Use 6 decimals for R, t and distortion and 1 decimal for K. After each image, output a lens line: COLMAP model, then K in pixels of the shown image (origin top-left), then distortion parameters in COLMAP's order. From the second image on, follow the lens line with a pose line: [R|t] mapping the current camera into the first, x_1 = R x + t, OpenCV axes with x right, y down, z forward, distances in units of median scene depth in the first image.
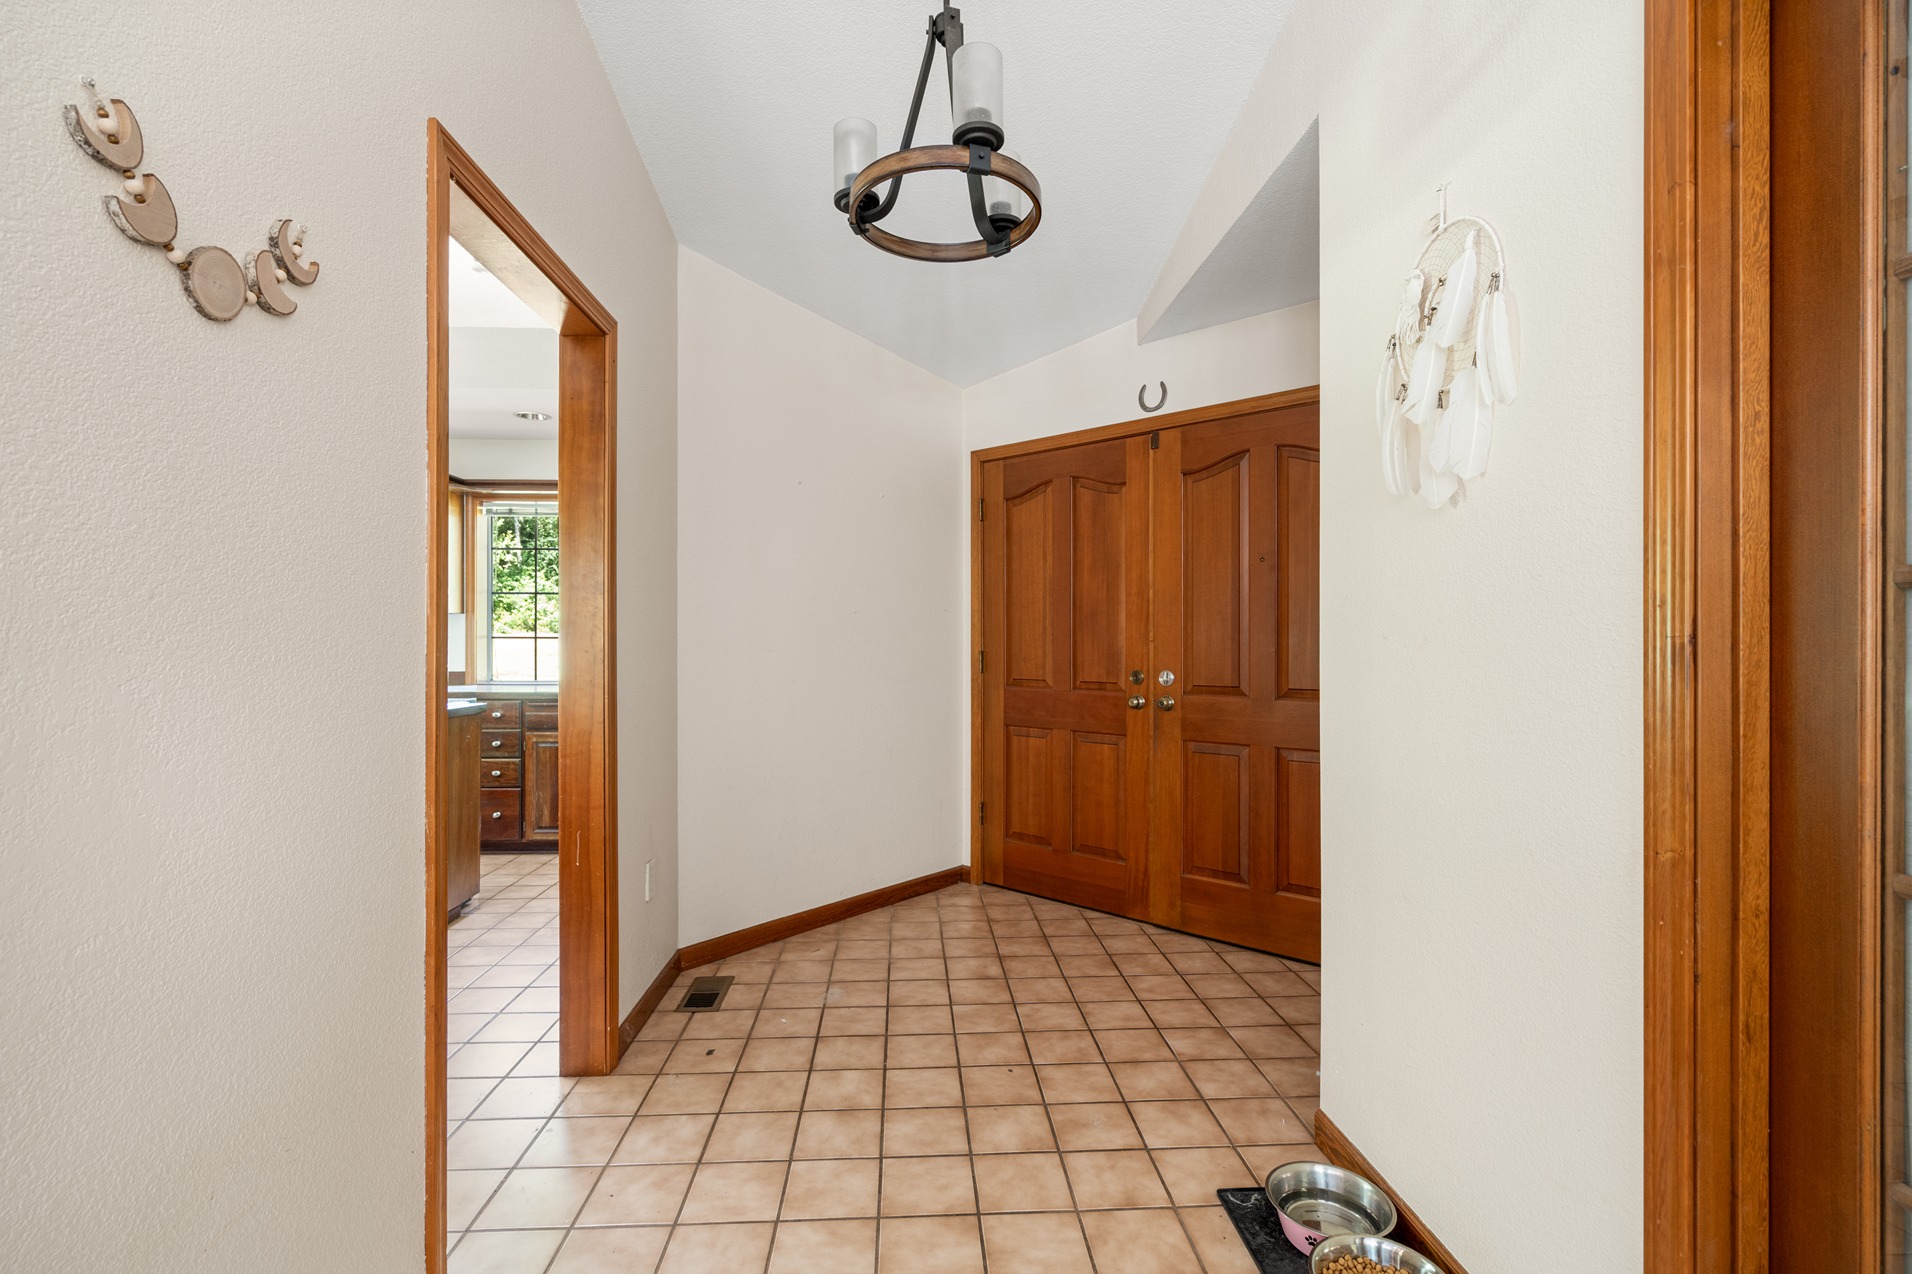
lens RADIAL K [[859.3, 0, 951.6], [0, 859.3, 640.1], [0, 0, 1]] dist [-0.003290, 0.000335]
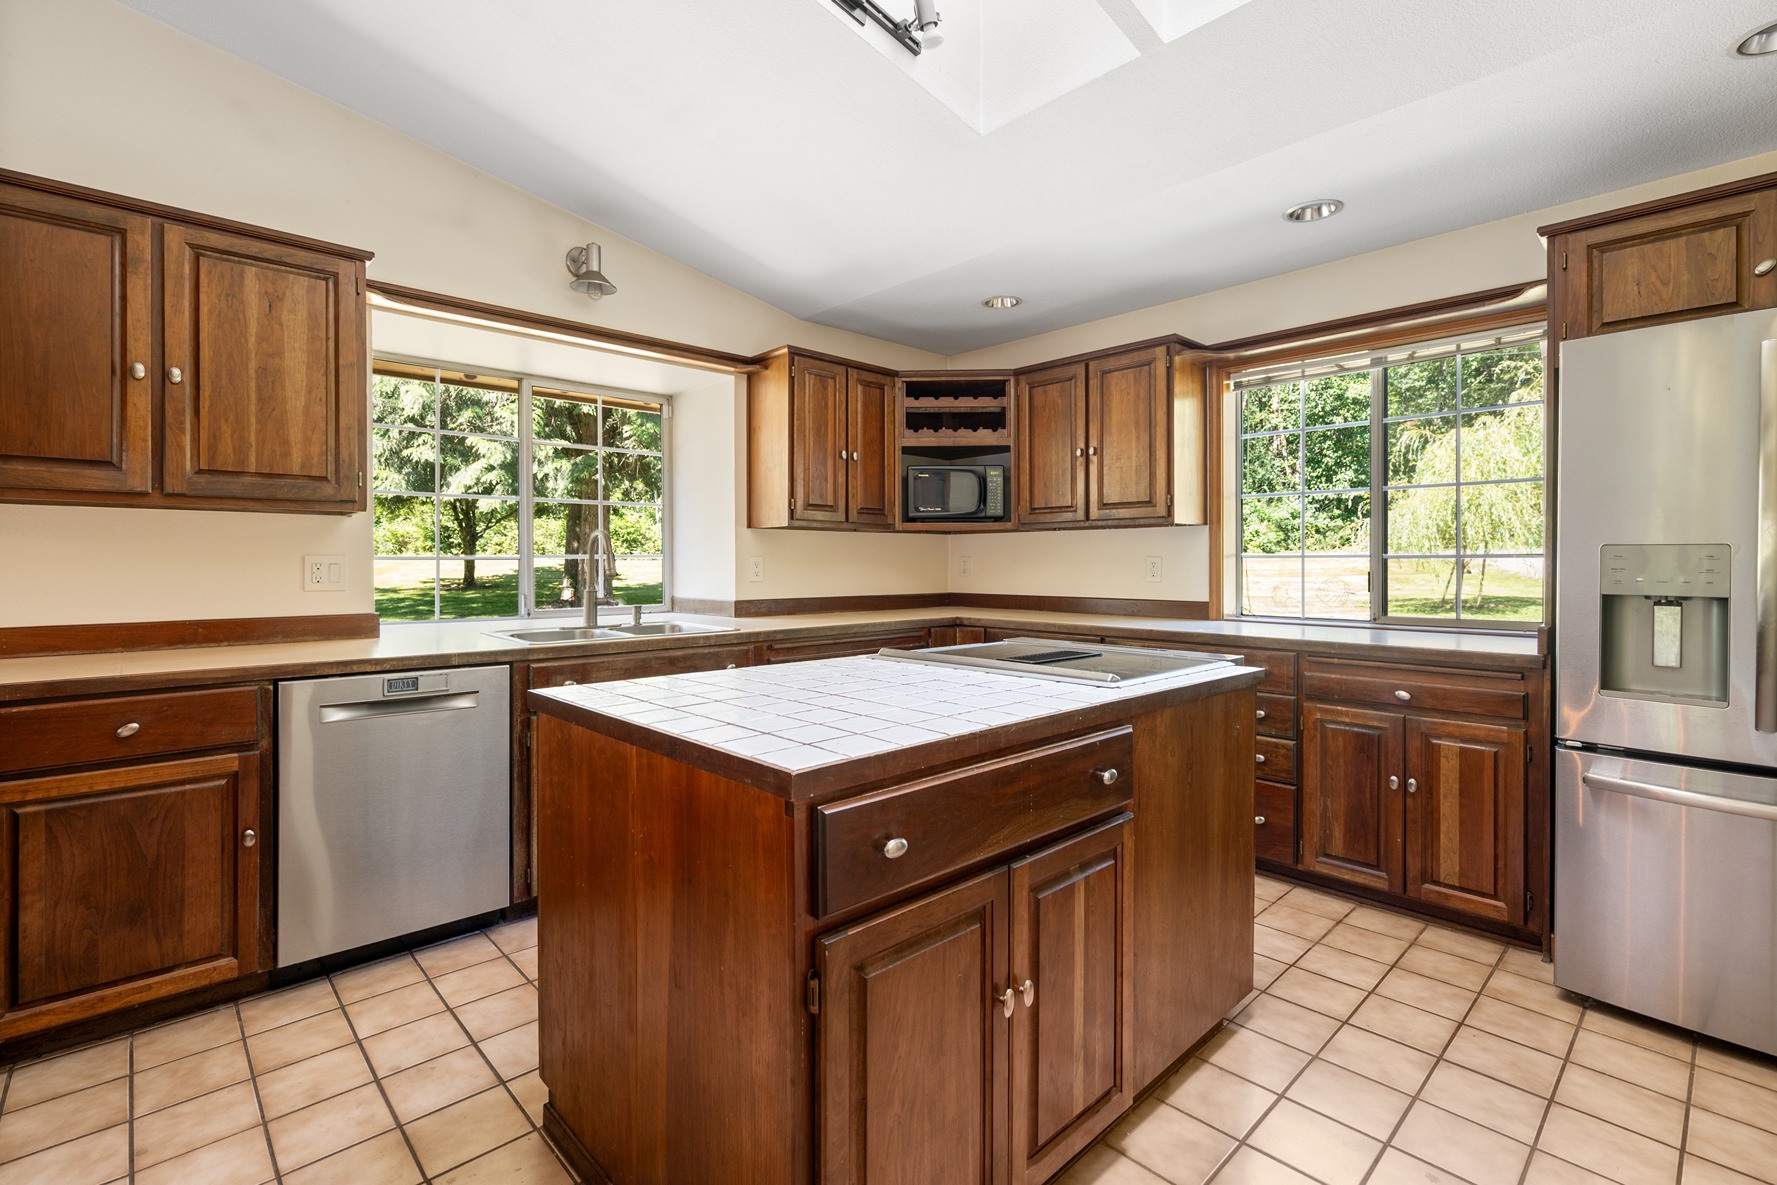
lens RADIAL K [[817.5, 0, 886.6], [0, 817.5, 565.5], [0, 0, 1]] dist [0.000563, -0.000222]
pose [[0.650535, 0.001164, -0.759476, -0.394762], [0.002885, 0.999988, 0.004004, 0.002569], [0.759471, -0.004796, 0.650524, 0.613151]]
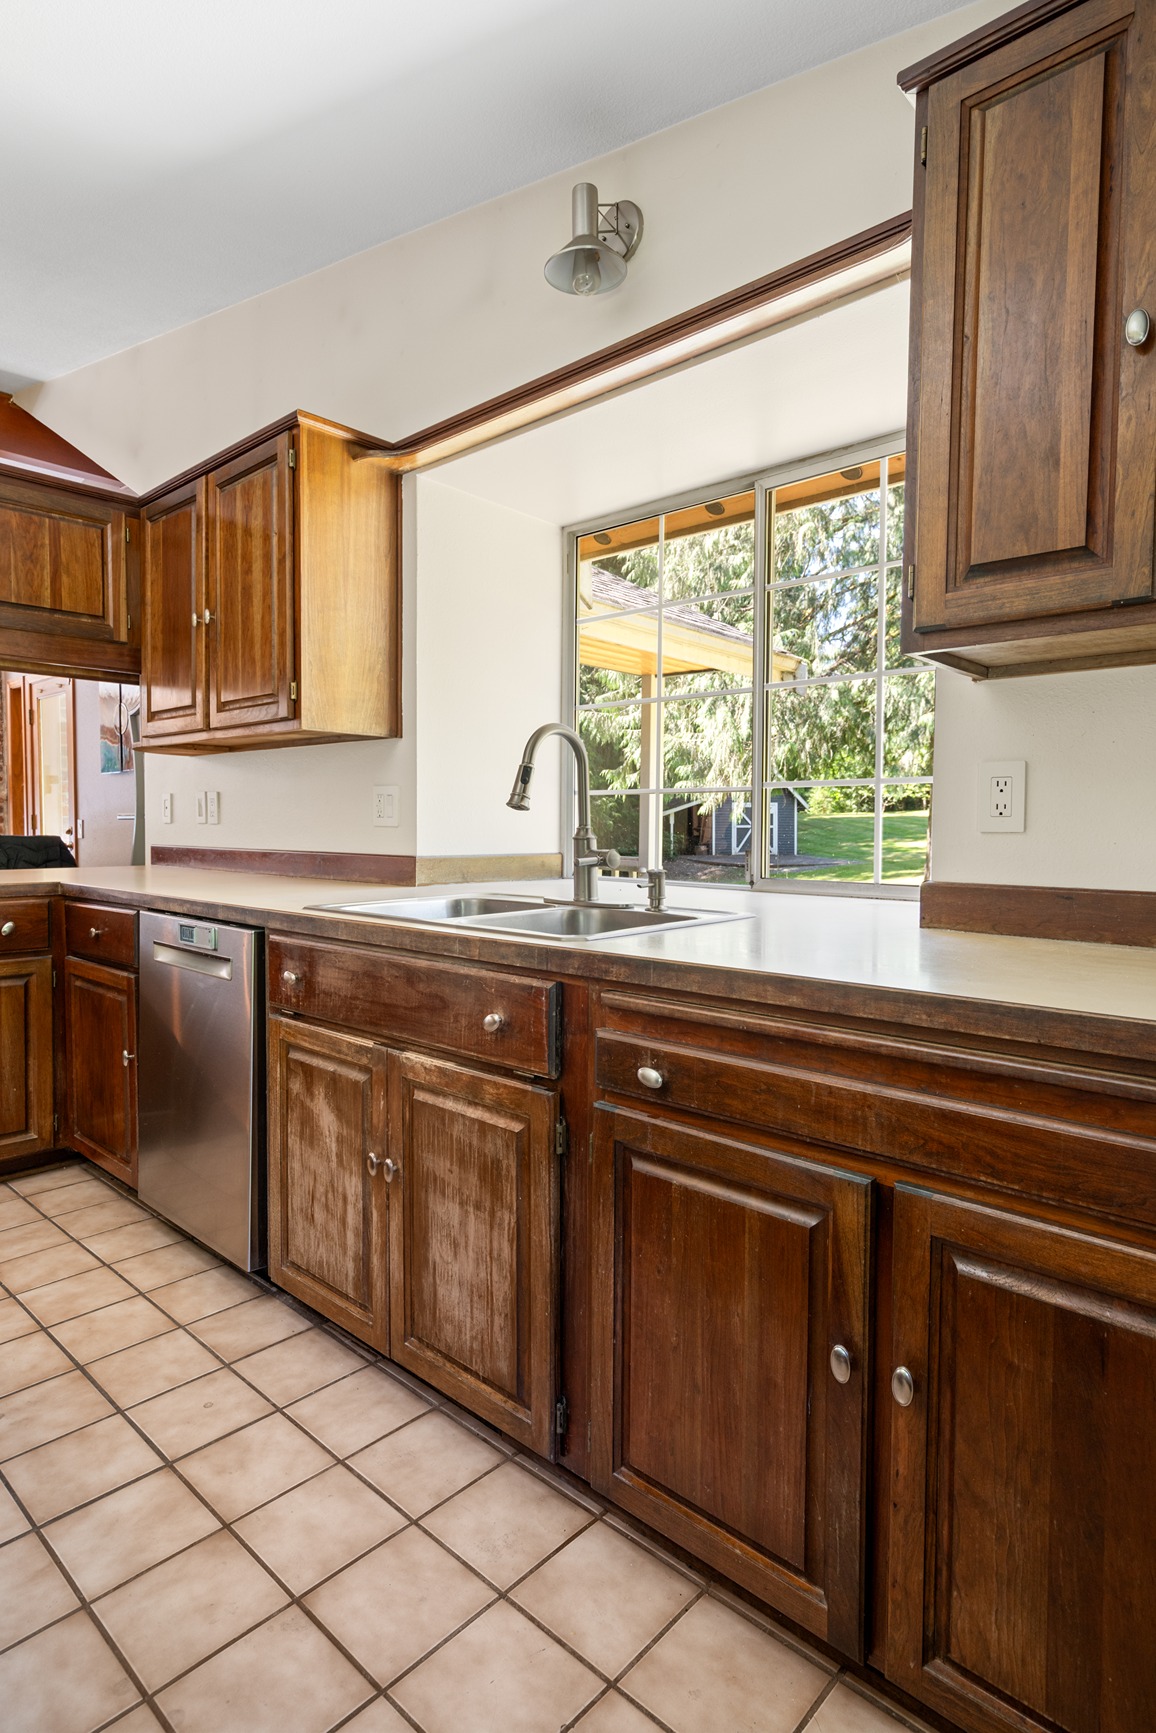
lens RADIAL K [[937.2, 0, 578.0], [0, 937.2, 866.5], [0, 0, 1]] dist [0.000950, 0.000138]
pose [[-0.717095, 0.023842, -0.696568, -1.068937], [-0.007307, 0.999103, 0.041720, 0.036444], [0.696937, 0.035007, -0.716277, 1.616732]]
